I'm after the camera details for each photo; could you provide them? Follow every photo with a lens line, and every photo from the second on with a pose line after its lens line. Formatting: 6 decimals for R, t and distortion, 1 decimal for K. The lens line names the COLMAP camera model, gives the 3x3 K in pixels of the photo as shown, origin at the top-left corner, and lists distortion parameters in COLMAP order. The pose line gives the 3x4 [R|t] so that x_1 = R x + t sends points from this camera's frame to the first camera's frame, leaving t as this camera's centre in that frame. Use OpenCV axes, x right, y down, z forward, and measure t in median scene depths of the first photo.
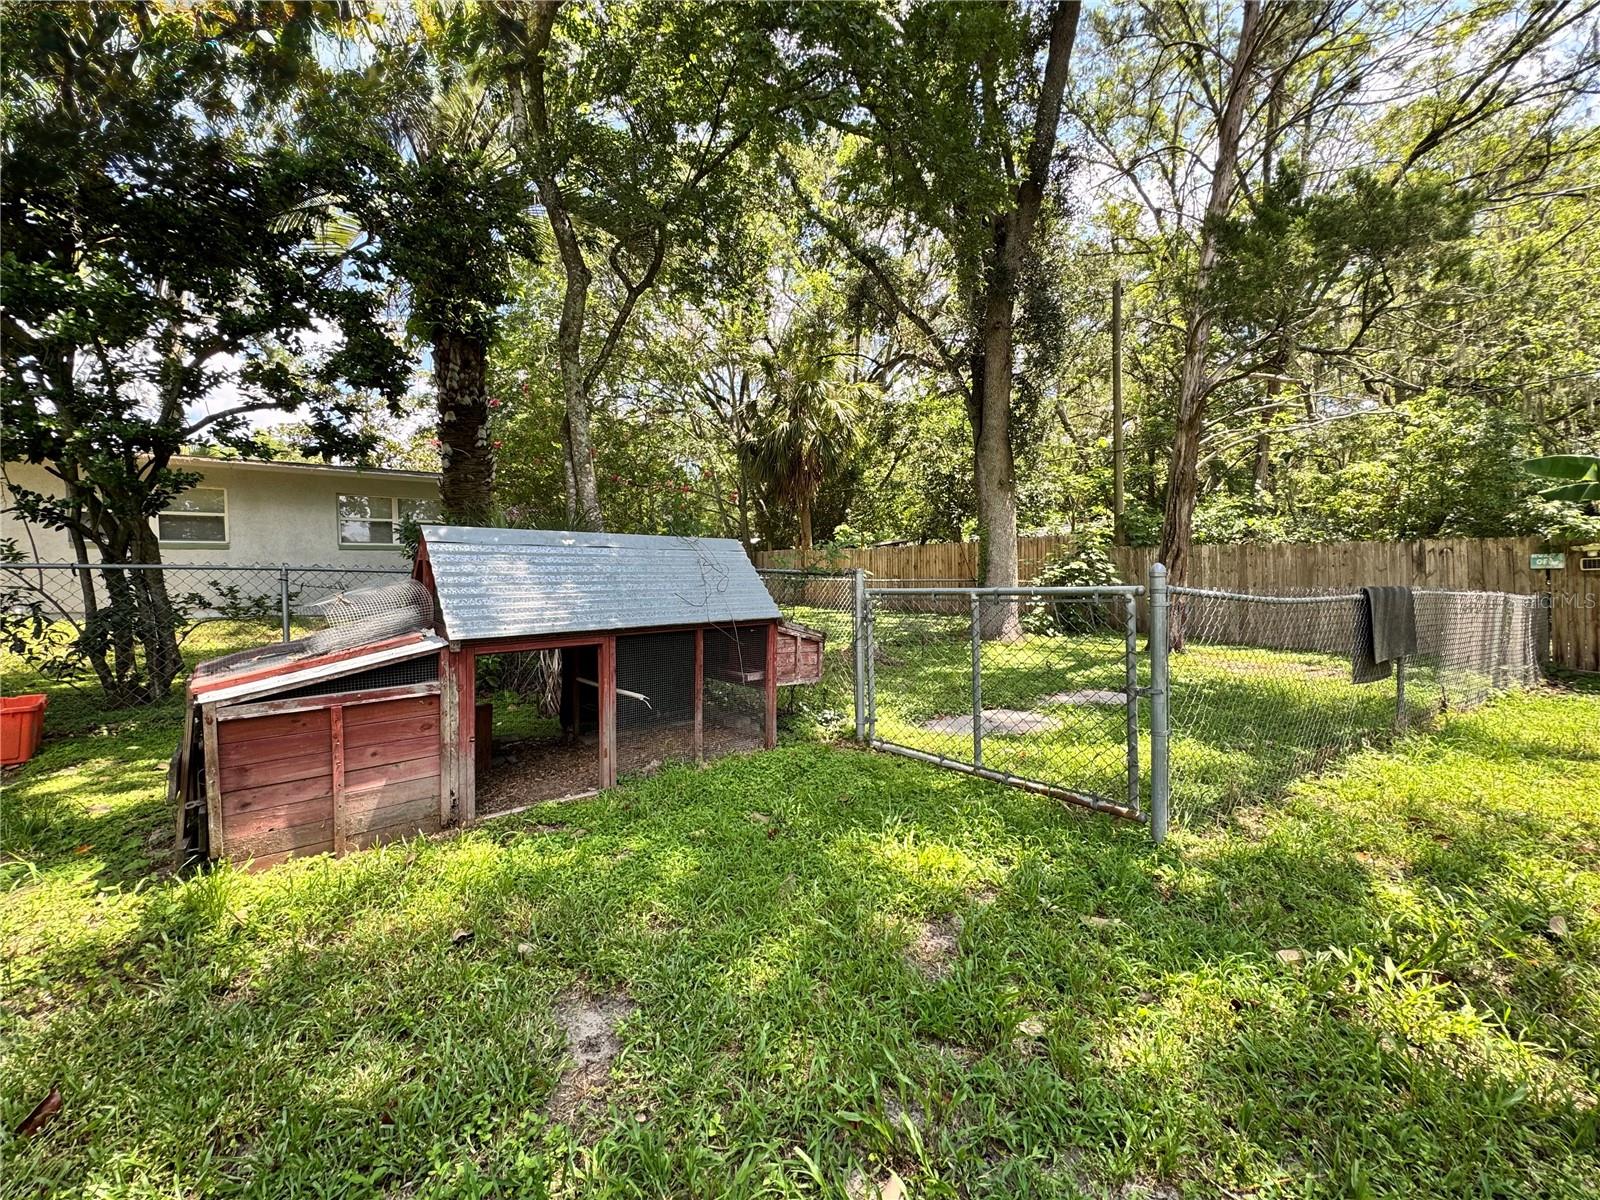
lens RADIAL K [[639.3, 0, 803.1], [0, 639.3, 595.7], [0, 0, 1]] dist [-0.002243, 0.000288]
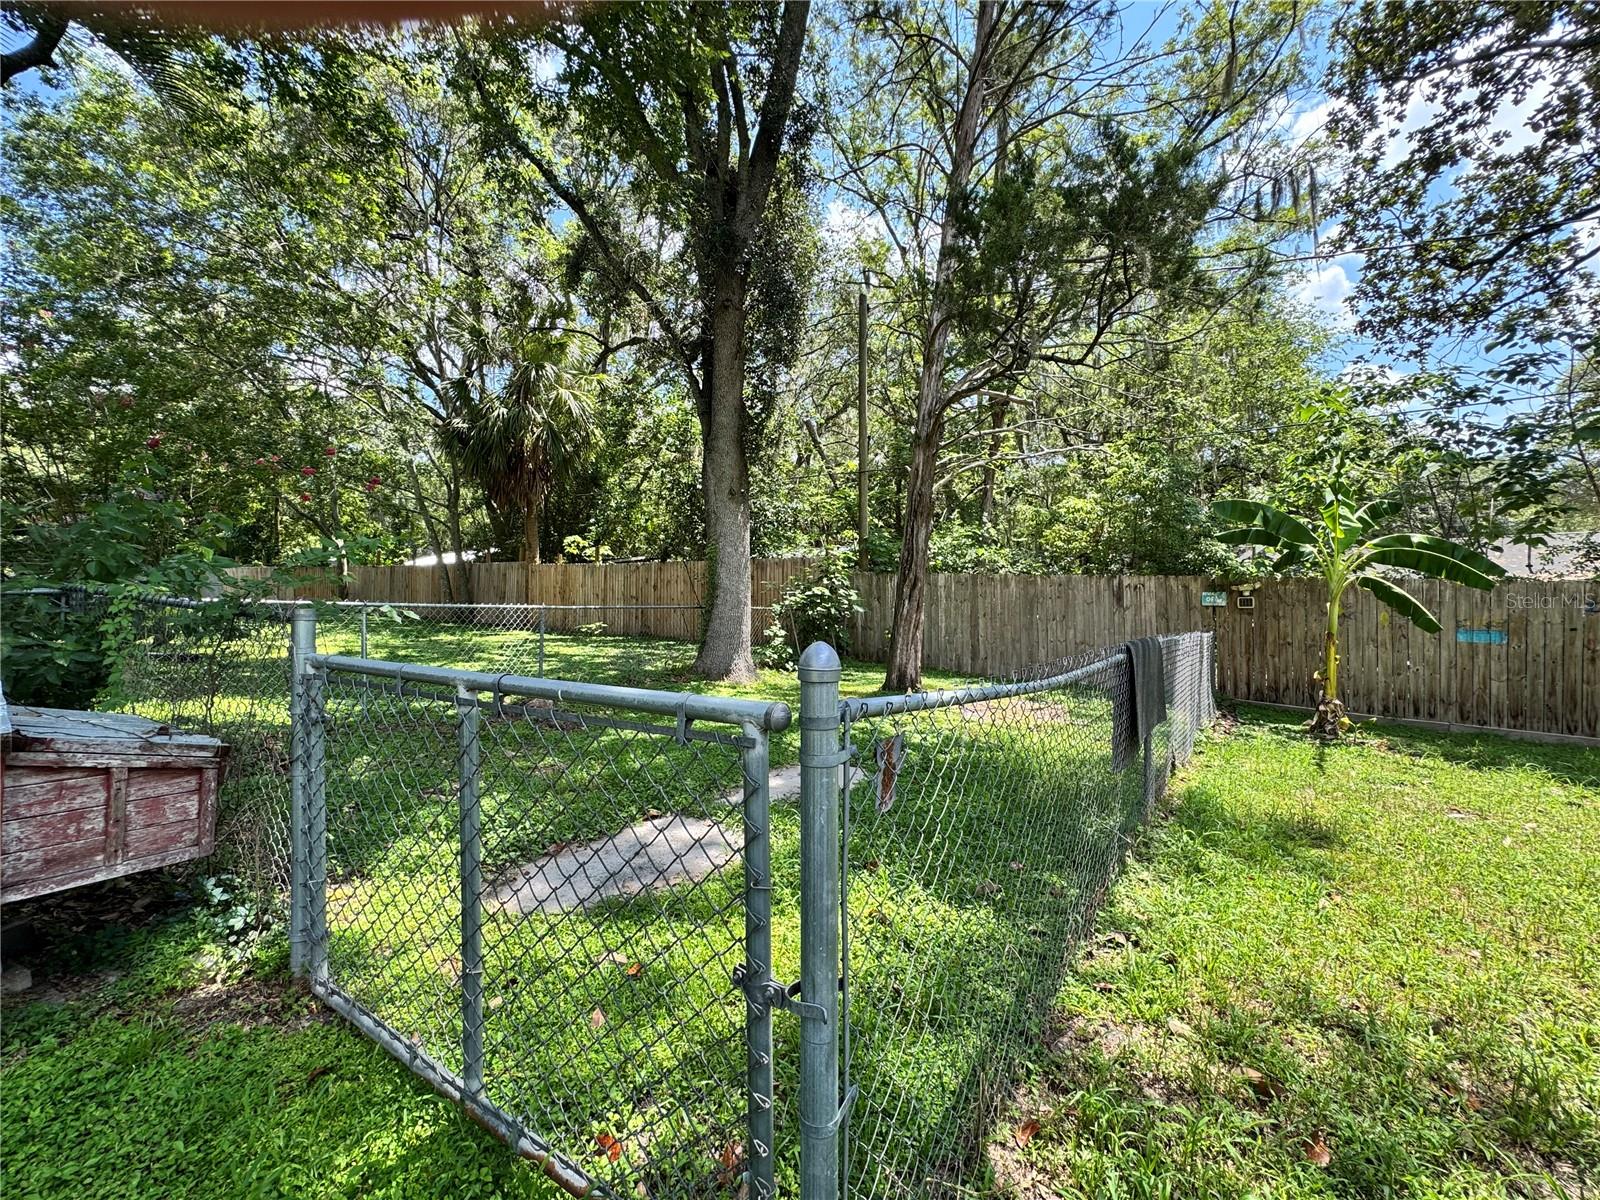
lens RADIAL K [[639.3, 0, 803.1], [0, 639.3, 595.7], [0, 0, 1]] dist [-0.002243, 0.000288]
pose [[0.939800, 0.019262, 0.341183, 0.095726], [-0.010288, 0.999552, -0.028092, -0.015133], [-0.341571, 0.022891, 0.939577, 0.151150]]
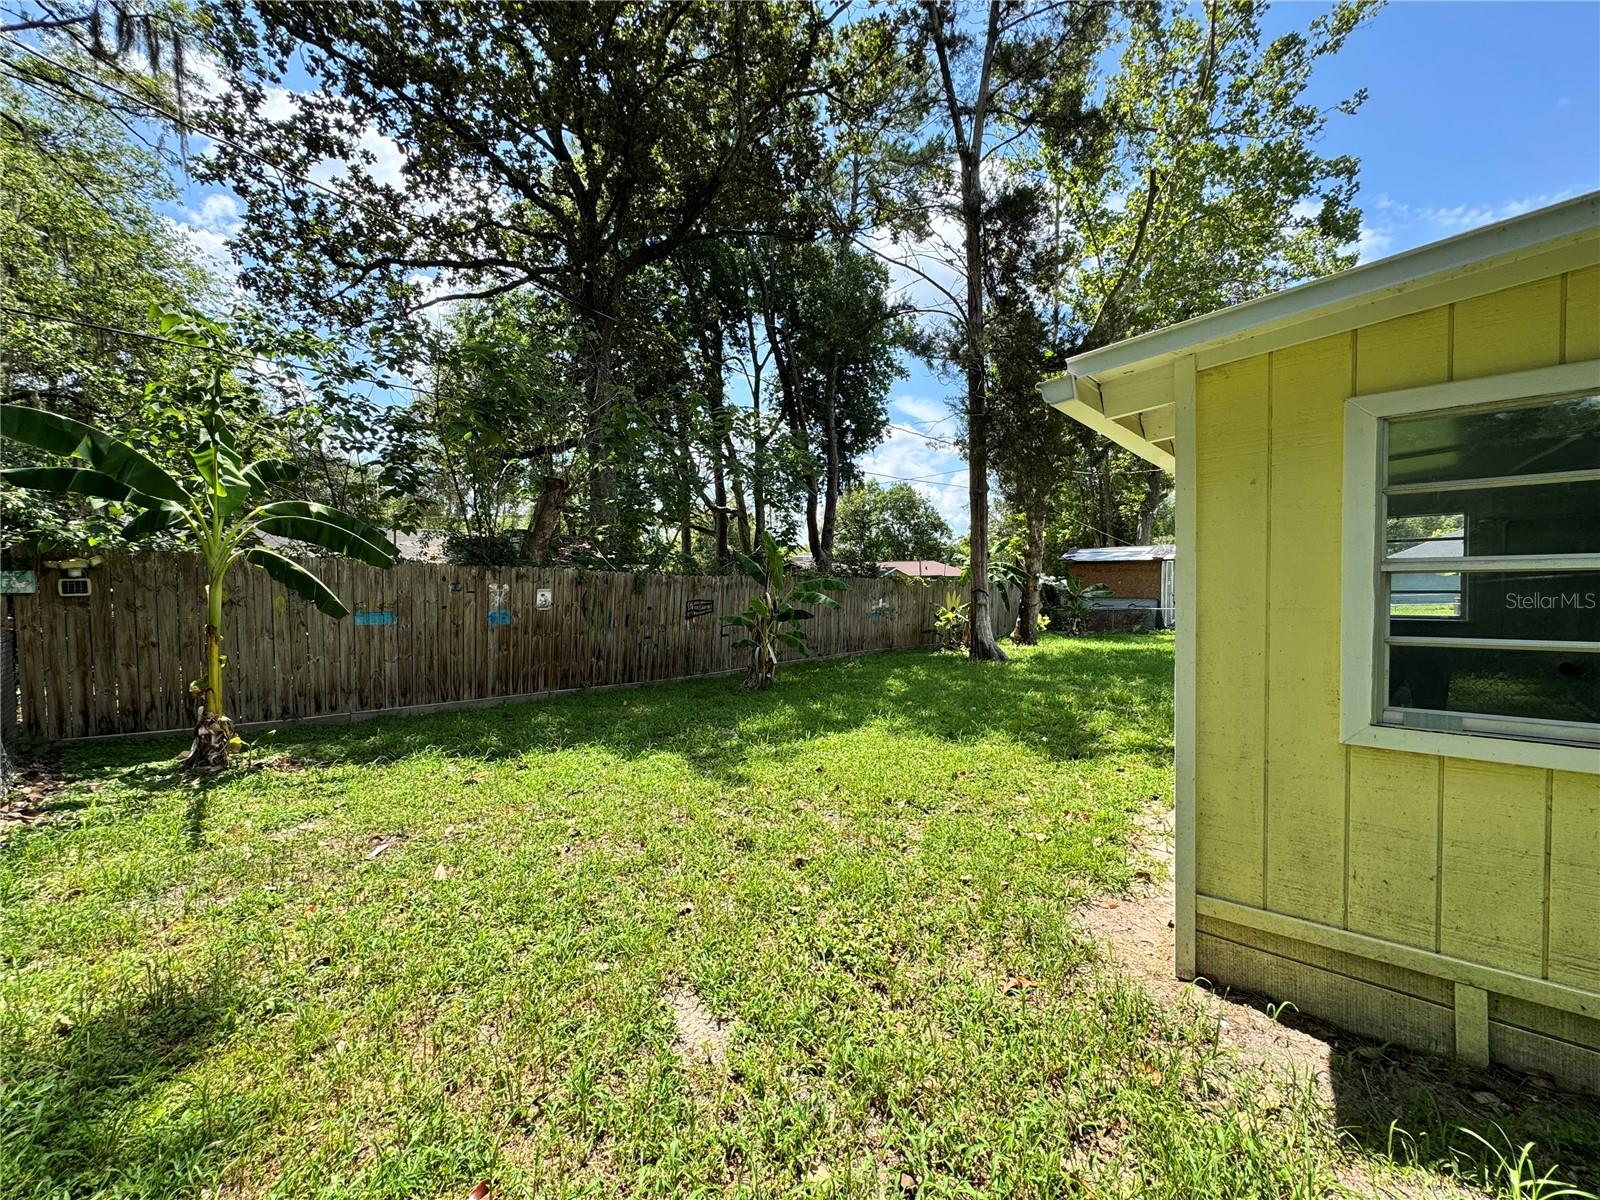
lens RADIAL K [[639.3, 0, 803.1], [0, 639.3, 595.7], [0, 0, 1]] dist [-0.002243, 0.000288]
pose [[-0.205157, -0.005229, 0.978715, 0.253565], [0.032028, 0.999414, 0.012053, -0.015419], [-0.978205, 0.033819, -0.204869, 0.237652]]
